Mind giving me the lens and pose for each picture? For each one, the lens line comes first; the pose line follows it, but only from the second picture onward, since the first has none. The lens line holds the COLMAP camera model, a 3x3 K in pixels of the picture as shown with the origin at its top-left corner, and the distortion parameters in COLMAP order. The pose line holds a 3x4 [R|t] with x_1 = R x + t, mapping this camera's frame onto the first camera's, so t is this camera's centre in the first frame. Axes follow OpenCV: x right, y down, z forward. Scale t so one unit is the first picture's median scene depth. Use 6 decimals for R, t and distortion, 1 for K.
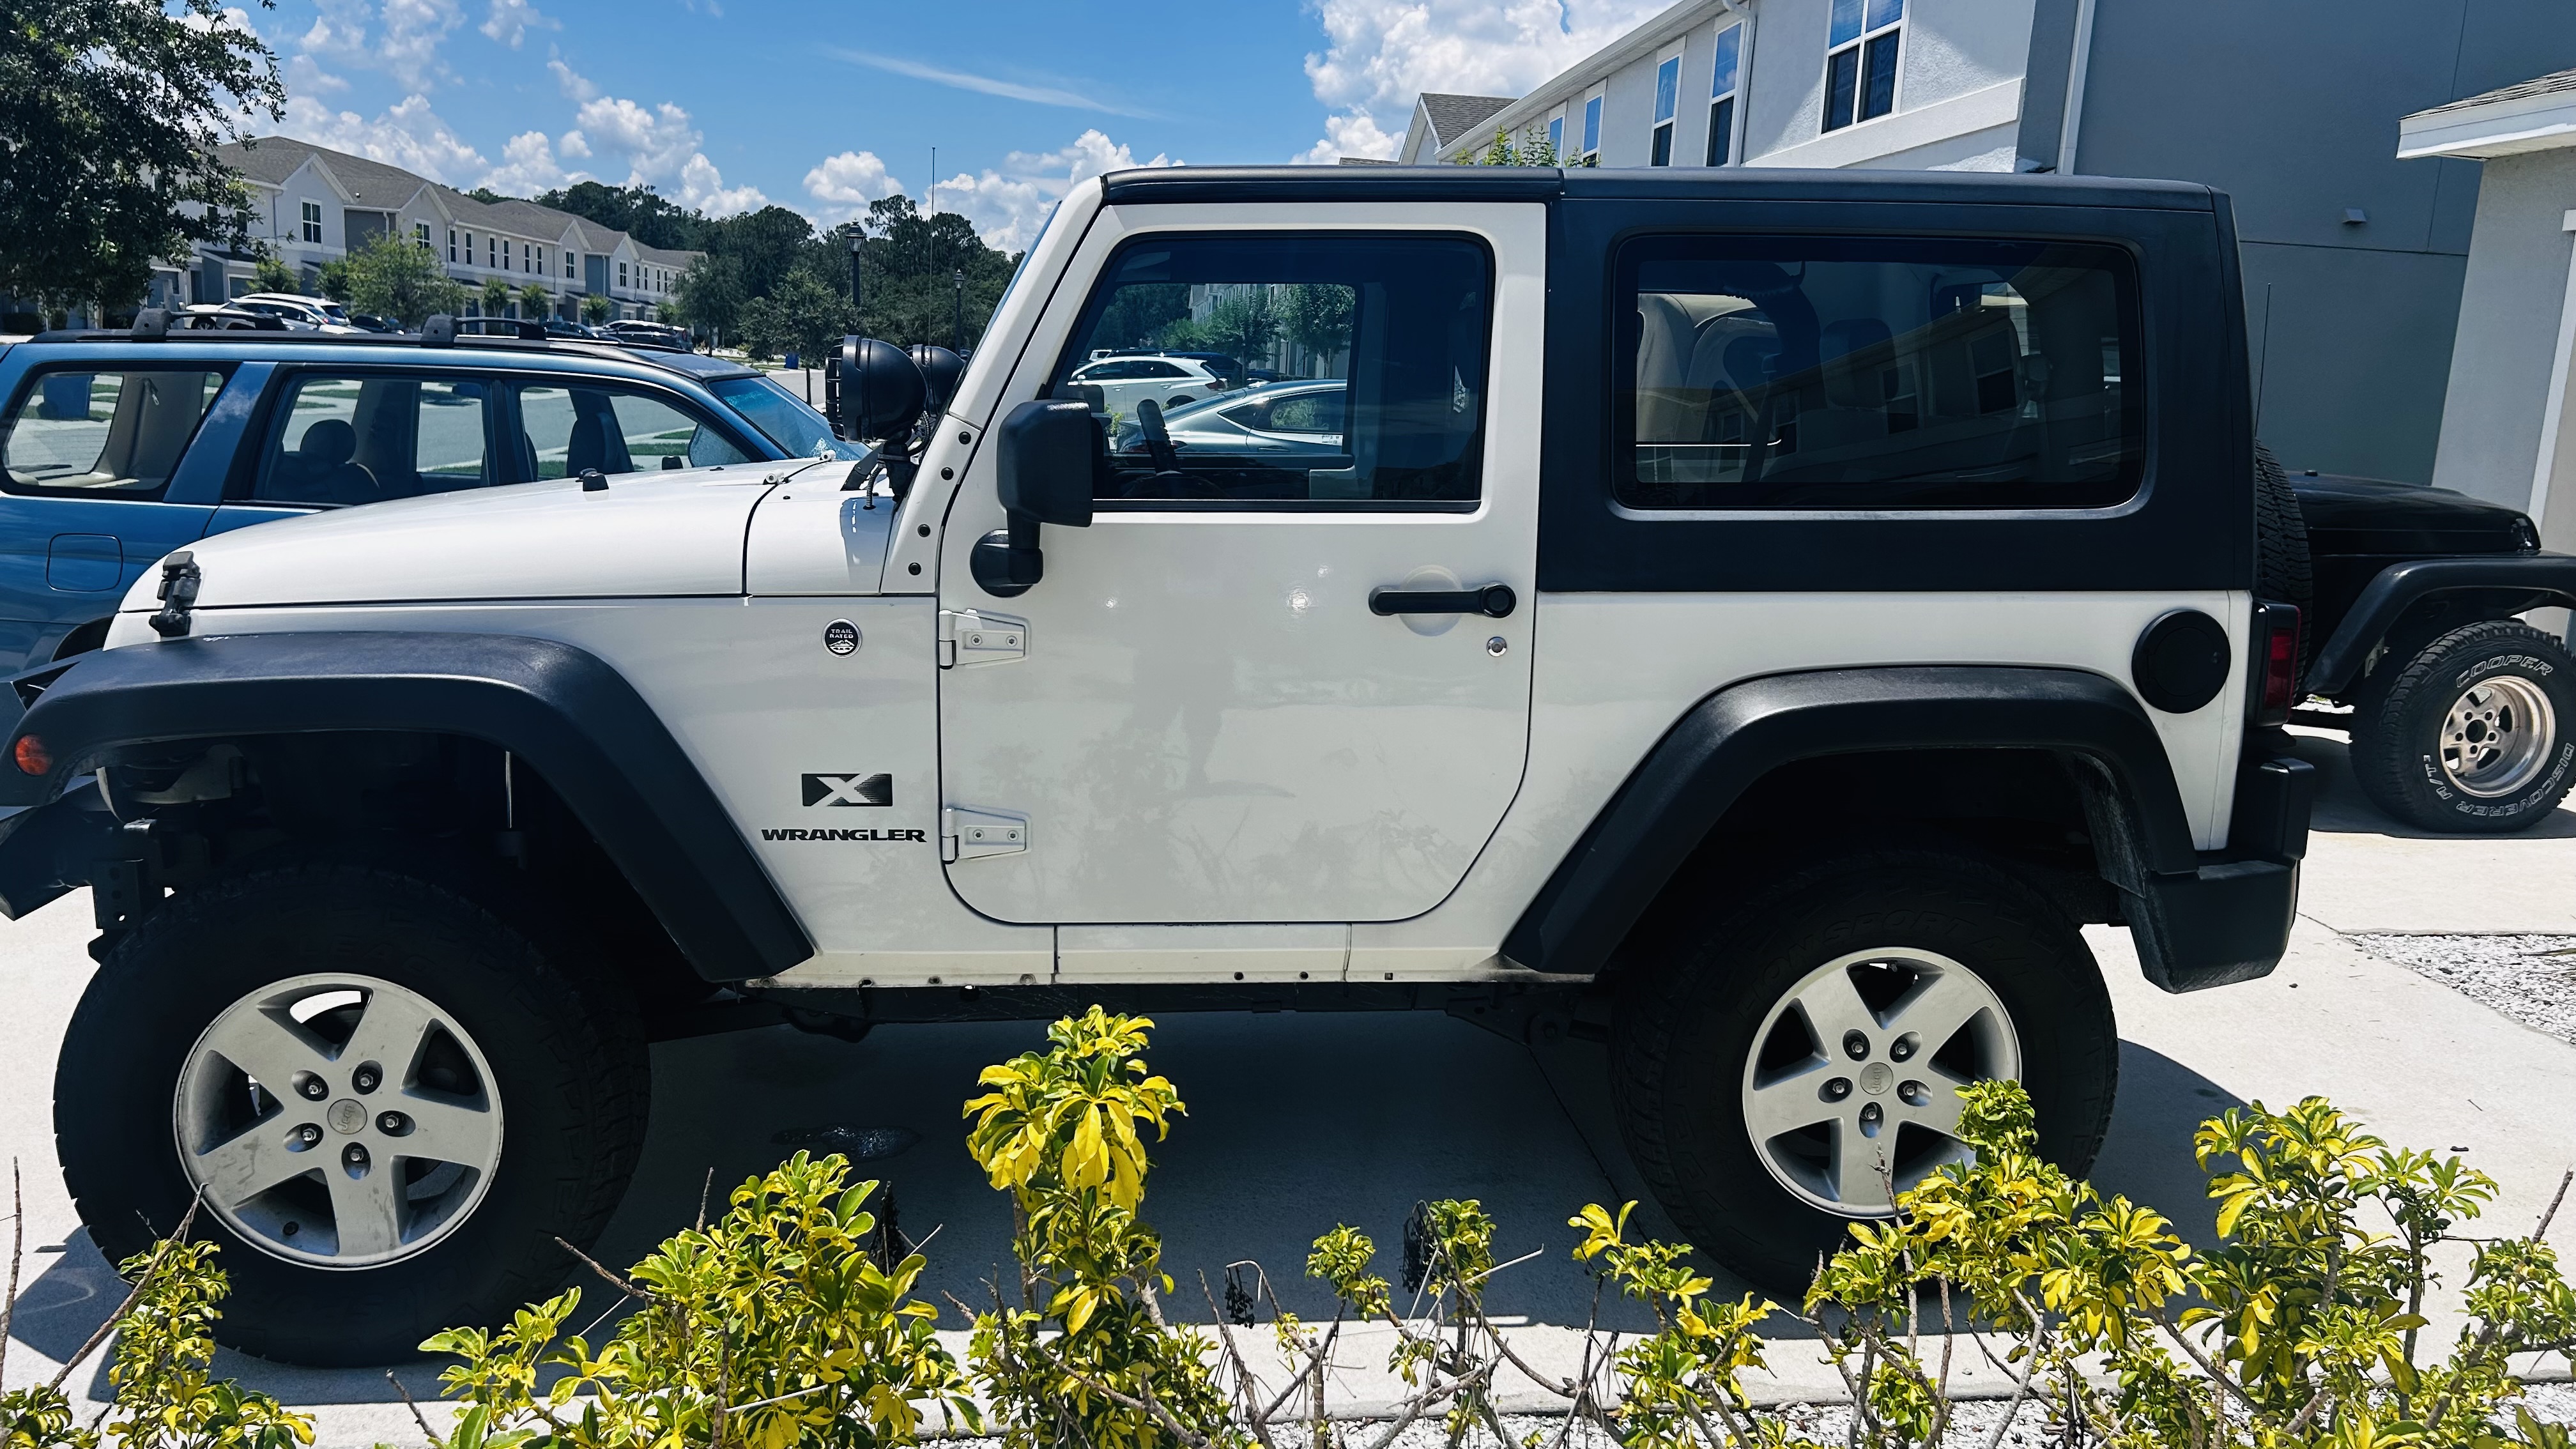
lens RADIAL K [[1983.7, 0, 1279.4], [0, 1983.7, 714.3], [0, 0, 1]] dist [0.045887, -0.027465]
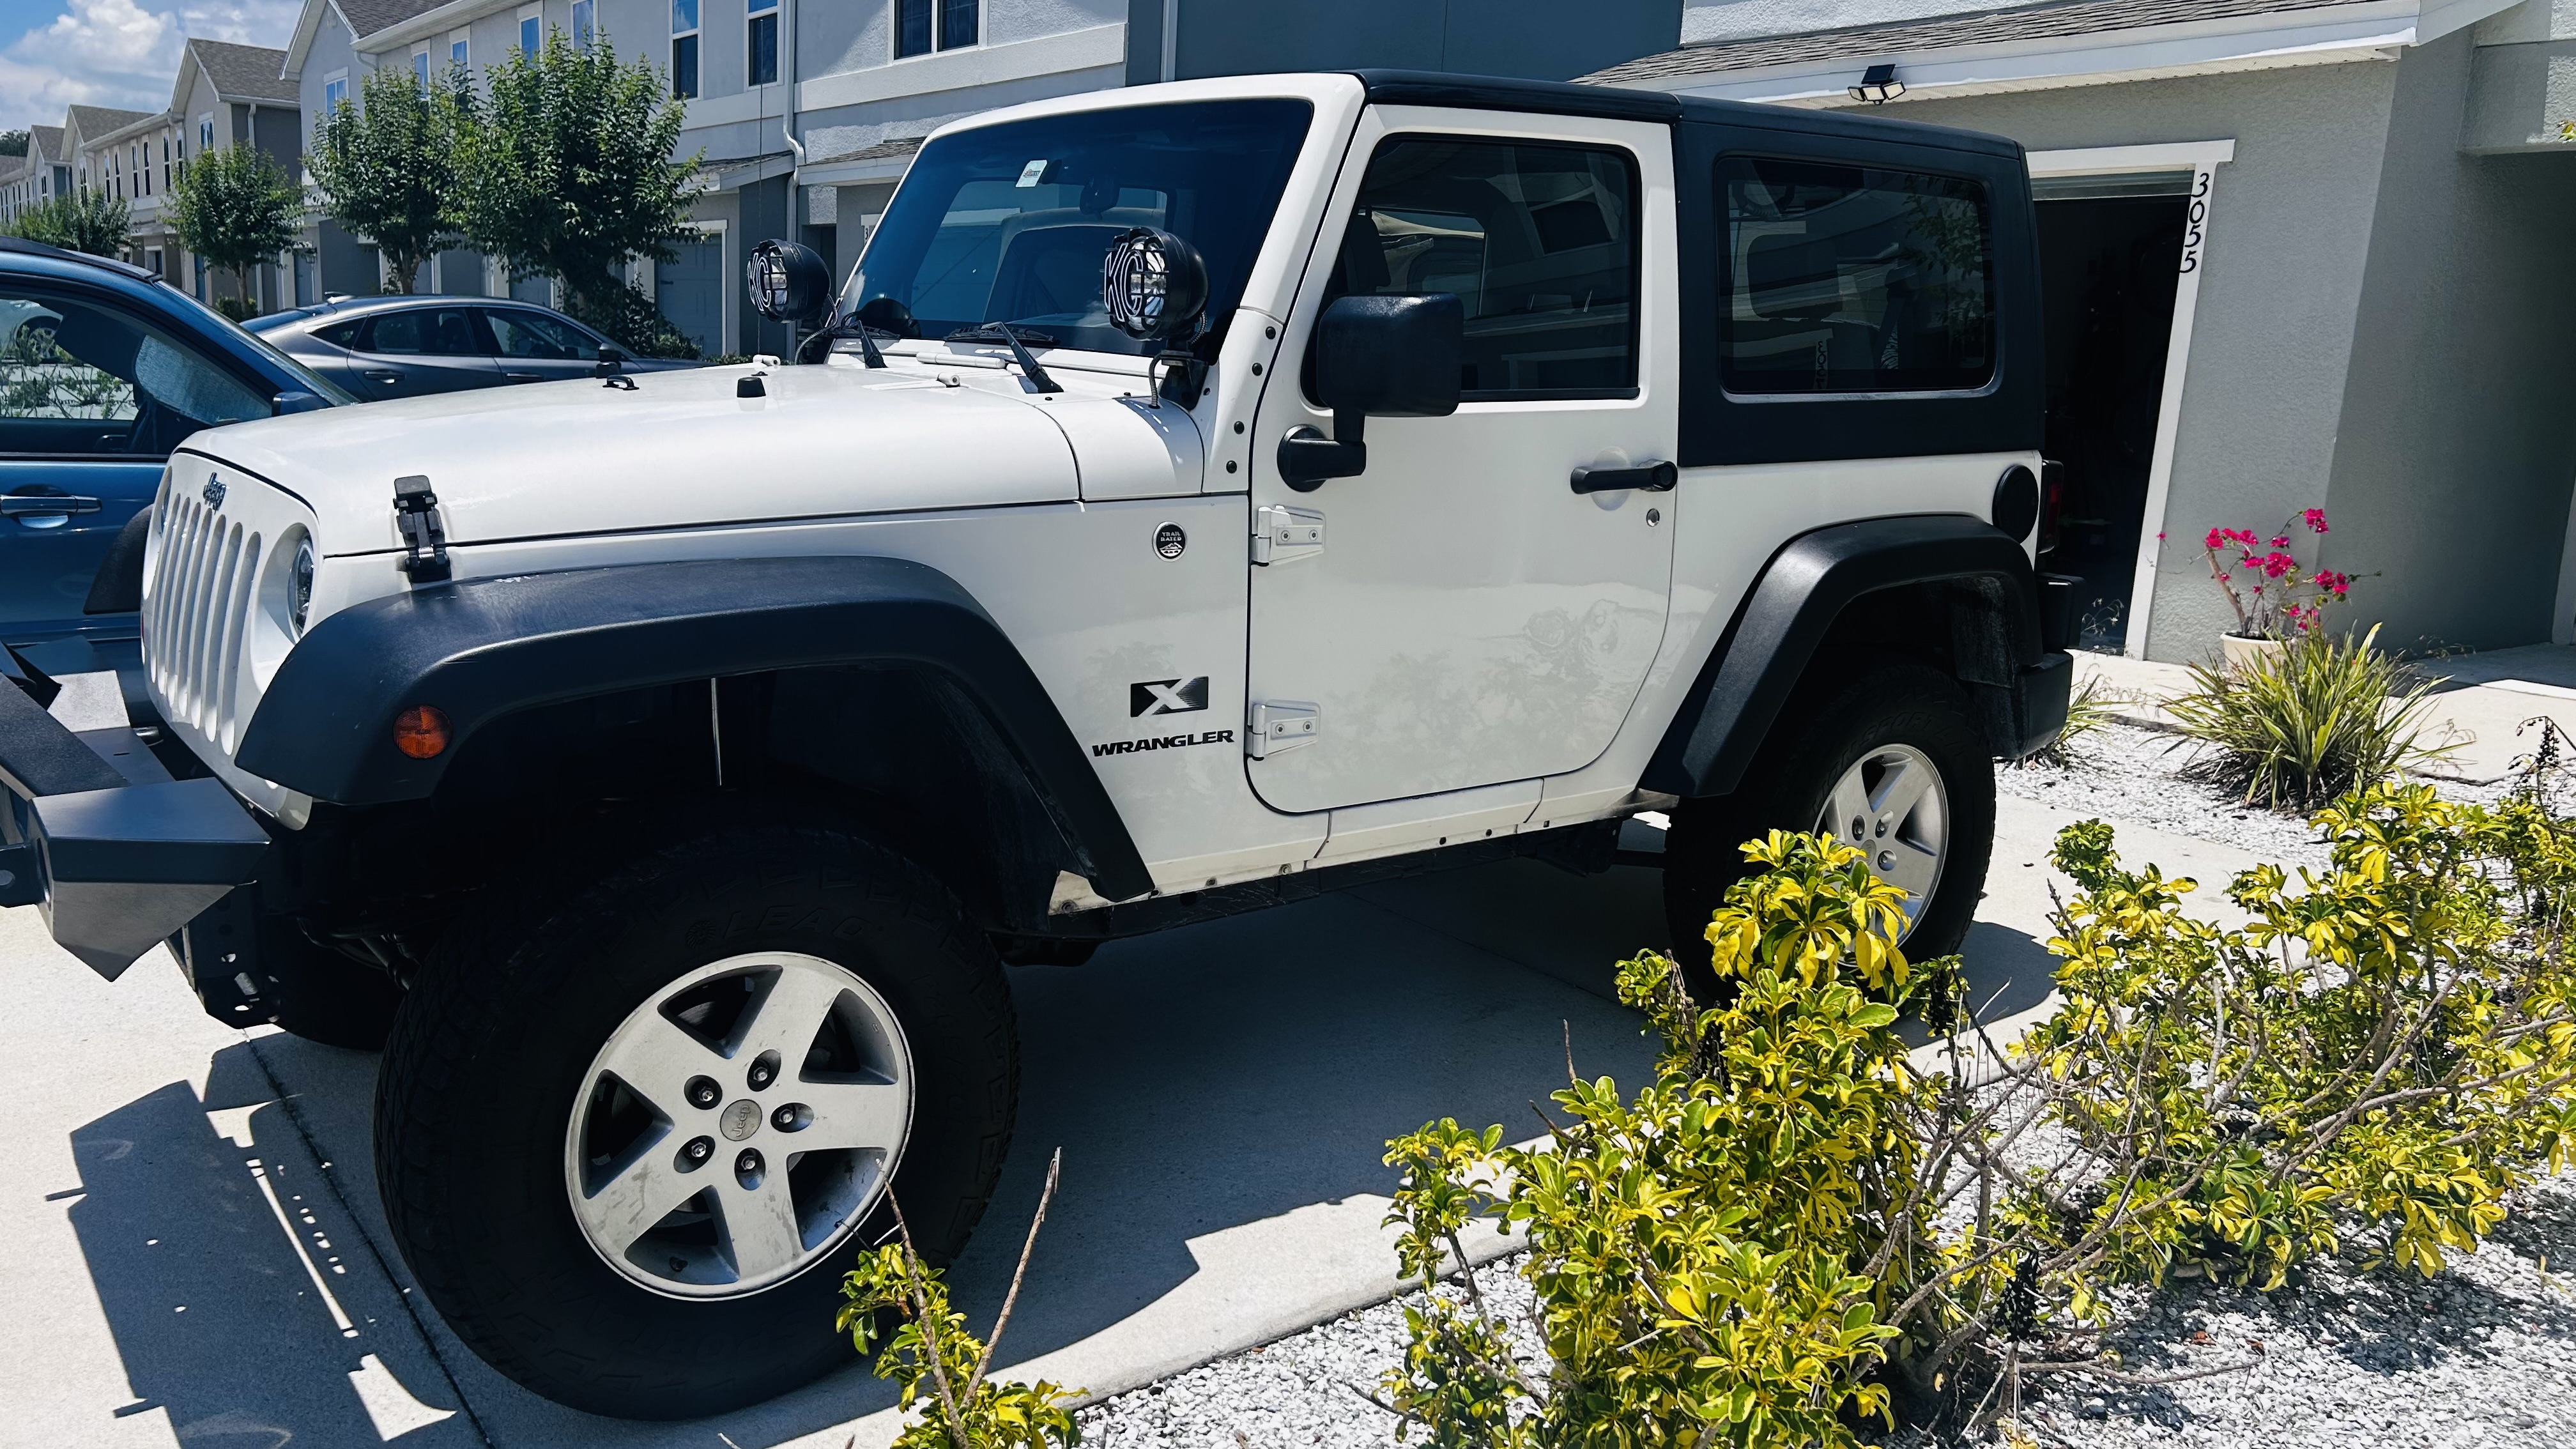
lens RADIAL K [[1983.7, 0, 1273.4], [0, 1983.7, 718.2], [0, 0, 1]] dist [0.045887, -0.027465]
pose [[0.853810, -0.100273, 0.510837, -0.673538], [0.081346, 0.994918, 0.059333, -0.005116], [-0.514191, -0.009105, 0.857628, 0.137148]]
